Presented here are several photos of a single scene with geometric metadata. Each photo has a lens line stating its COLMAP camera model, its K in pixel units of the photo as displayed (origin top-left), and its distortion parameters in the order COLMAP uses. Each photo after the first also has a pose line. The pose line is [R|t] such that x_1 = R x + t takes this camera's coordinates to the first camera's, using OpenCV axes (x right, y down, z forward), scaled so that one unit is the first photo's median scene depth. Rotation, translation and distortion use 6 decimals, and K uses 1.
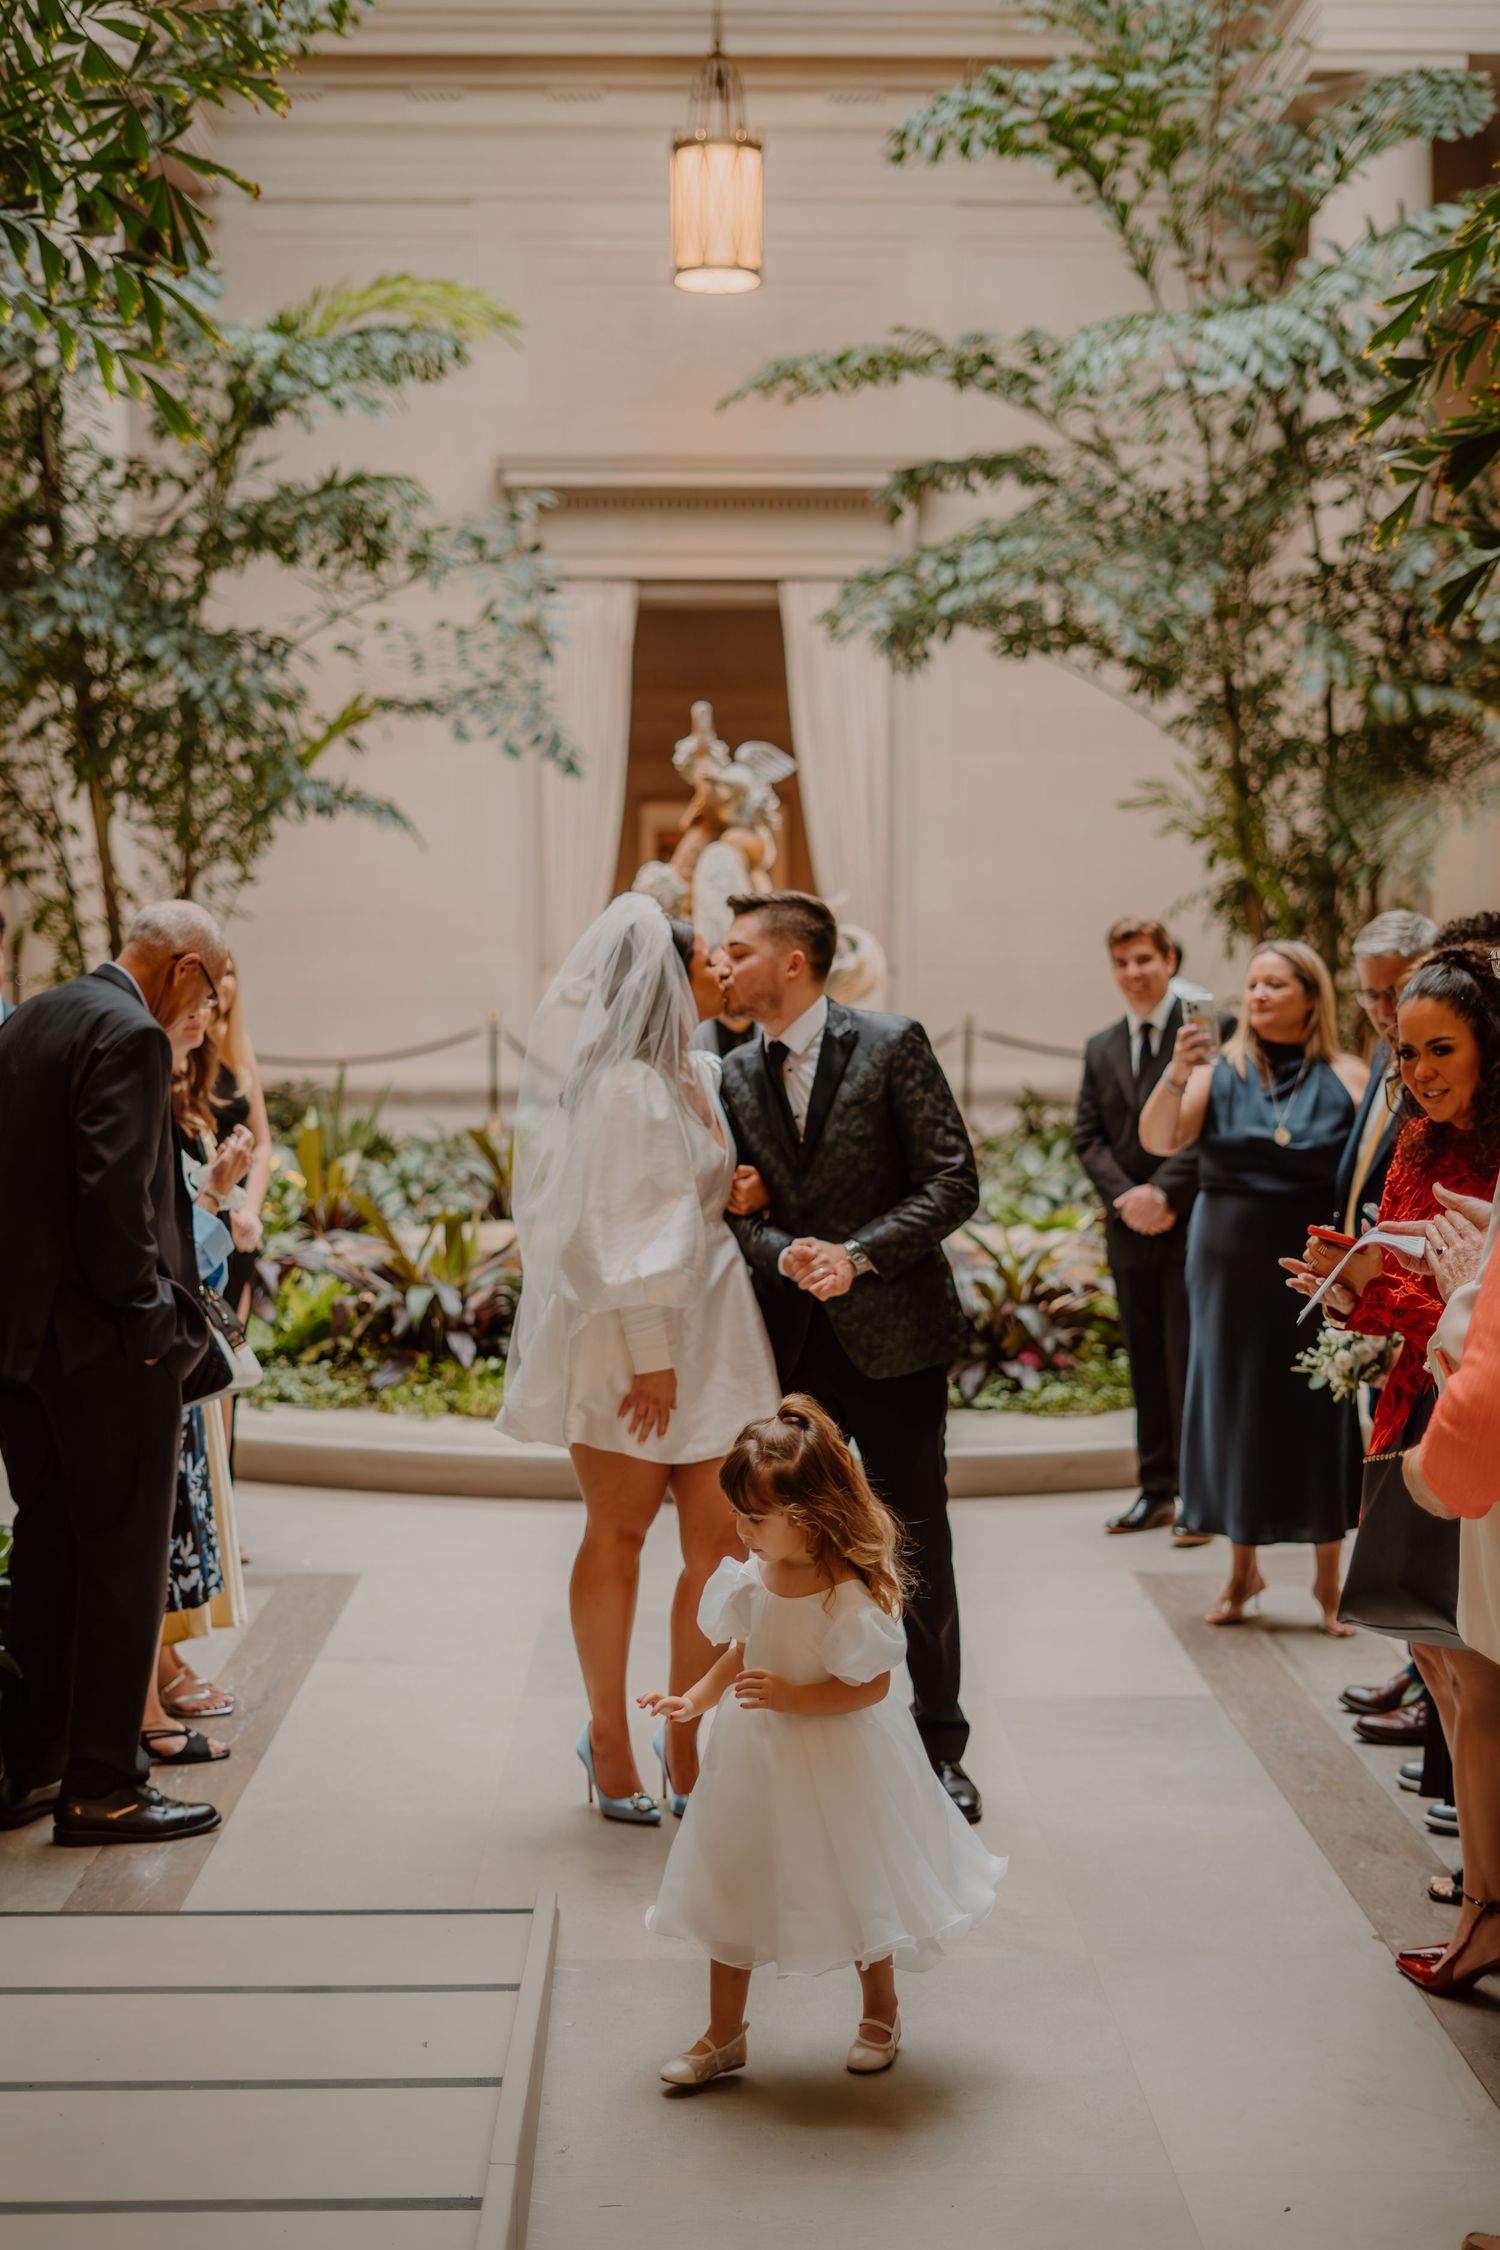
lens RADIAL K [[3227.9, 0, 745.6], [0, 3227.9, 1166.3], [0, 0, 1]] dist [-0.030506, 0.000000]
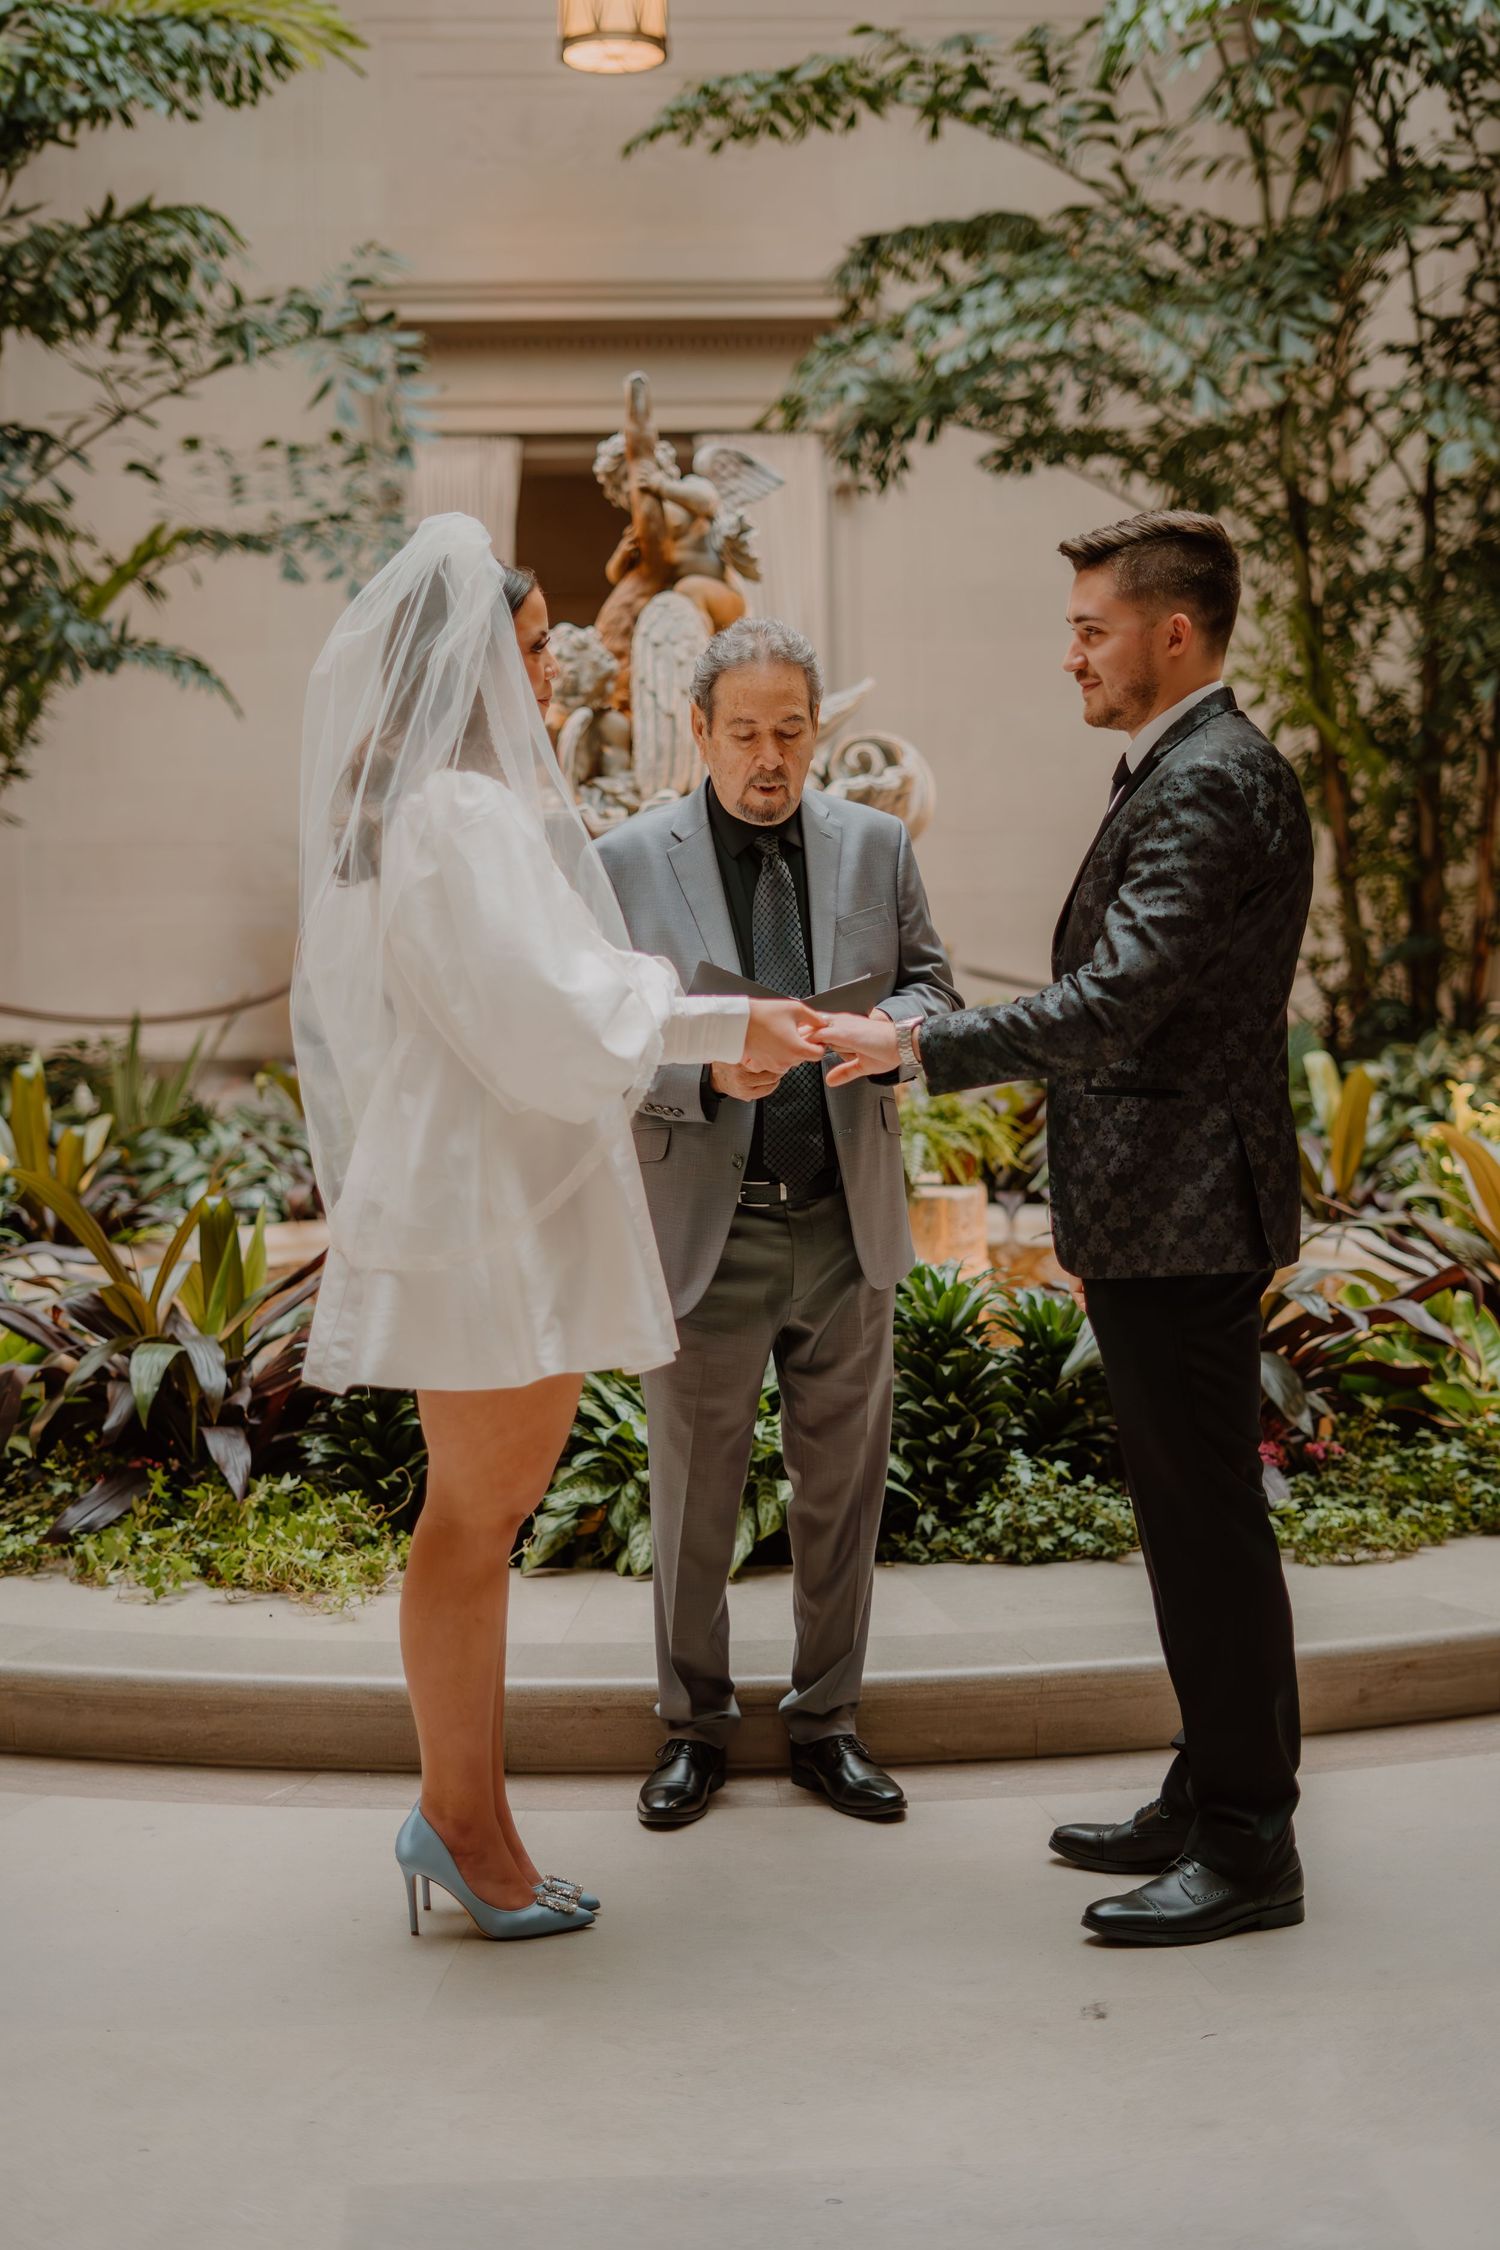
lens RADIAL K [[3227.9, 0, 738.1], [0, 3227.9, 1117.7], [0, 0, 1]] dist [-0.030506, 0.000000]
pose [[0.999329, -0.018156, 0.031818, -0.010605], [0.018520, 0.999766, -0.011183, 0.004104], [-0.031607, 0.011765, 0.999431, 0.253263]]
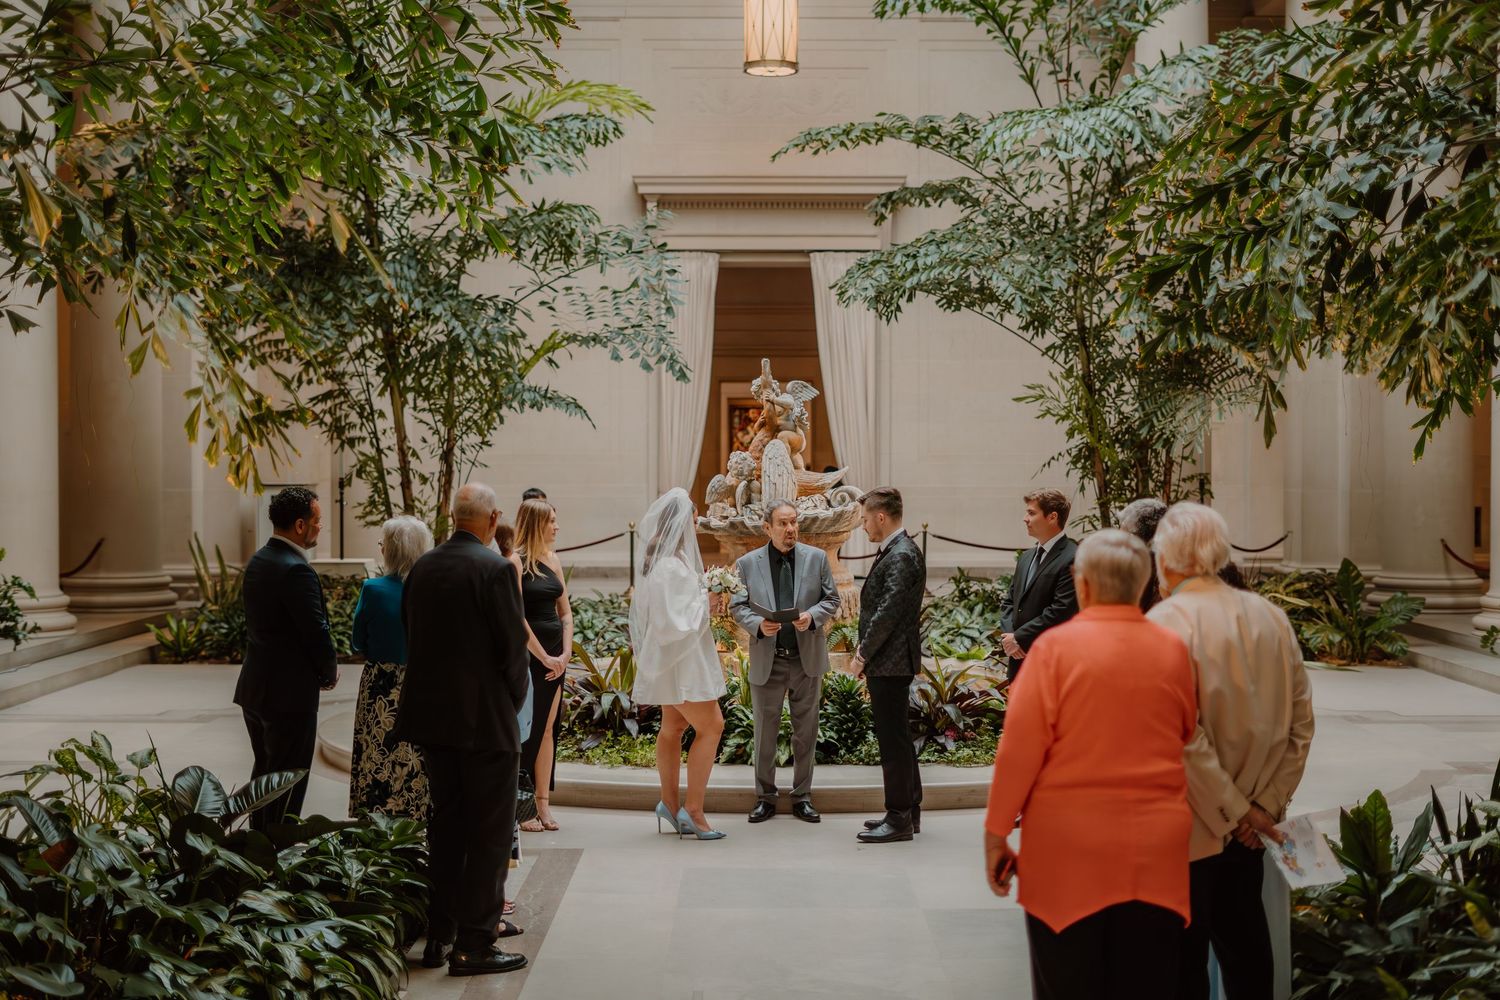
lens RADIAL K [[2152.0, 0, 758.8], [0, 2152.0, 562.8], [0, 0, 1]] dist [-0.030506, 0.000000]
pose [[0.999932, 0.002081, -0.011496, -0.002363], [-0.002327, 0.999768, -0.021435, -0.005031], [0.011449, 0.021461, 0.999704, -0.103802]]
